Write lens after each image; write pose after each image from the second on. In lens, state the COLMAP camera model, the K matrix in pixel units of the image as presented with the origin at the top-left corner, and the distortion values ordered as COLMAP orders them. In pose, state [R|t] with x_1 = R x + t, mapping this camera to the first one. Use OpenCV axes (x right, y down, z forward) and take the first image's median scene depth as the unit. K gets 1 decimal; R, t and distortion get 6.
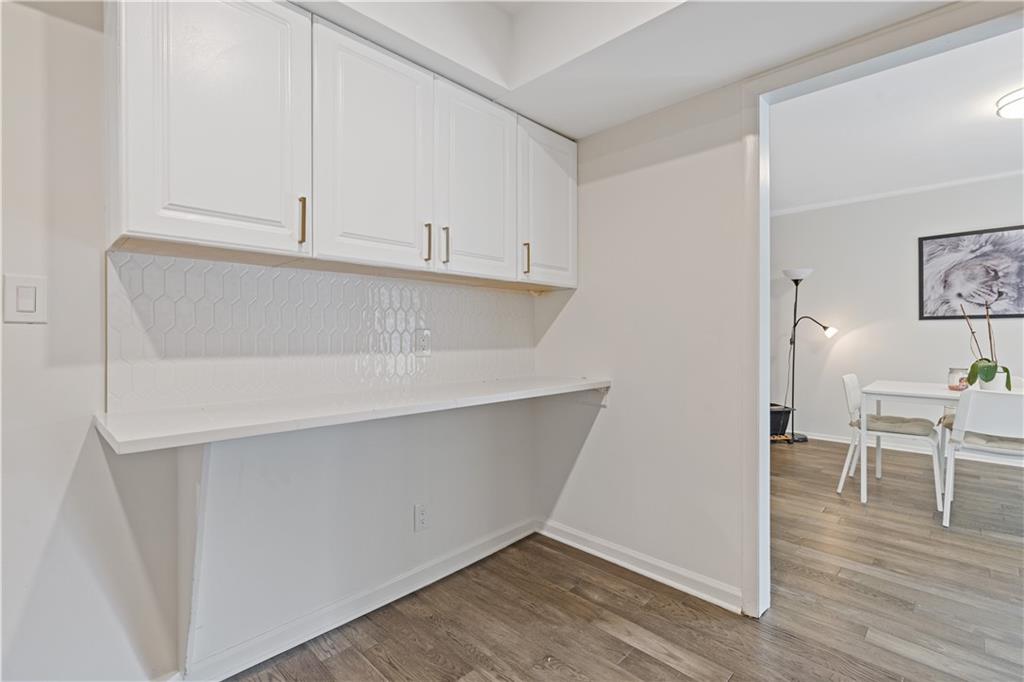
lens RADIAL K [[469.1, 0, 512.0], [0, 469.1, 341.0], [0, 0, 1]] dist [-0.000776, -0.000354]
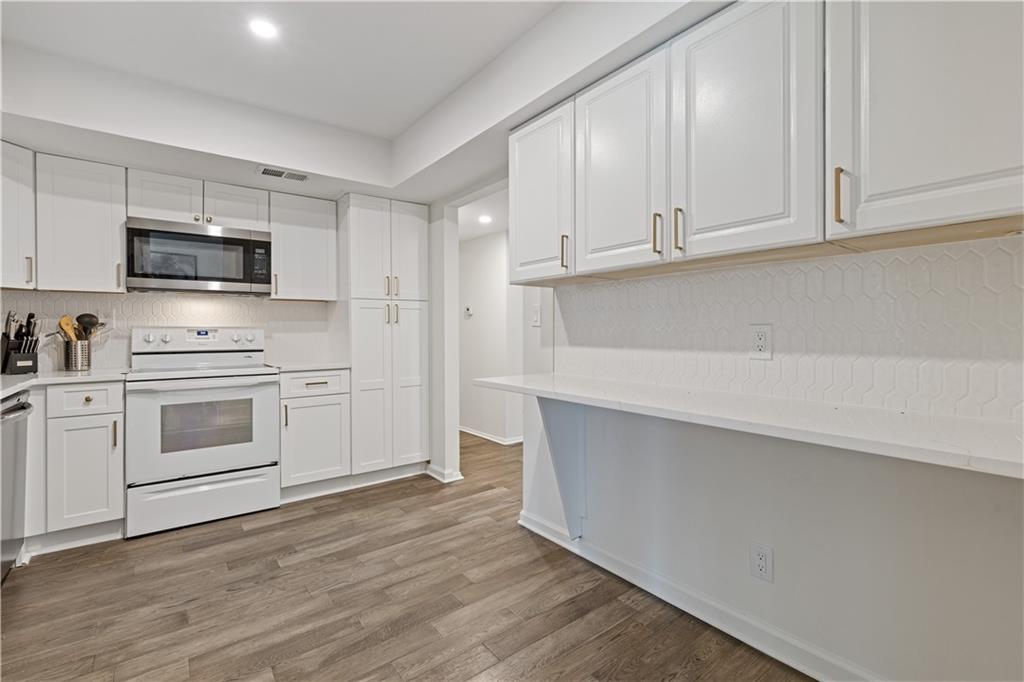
lens RADIAL K [[459.3, 0, 515.6], [0, 459.3, 335.4], [0, 0, 1]] dist [0.002056, -0.000132]
pose [[-0.137170, 0.016022, -0.990418, 0.738698], [-0.001185, 0.999866, 0.016339, -0.021814], [0.990547, 0.003415, -0.137133, 0.821277]]
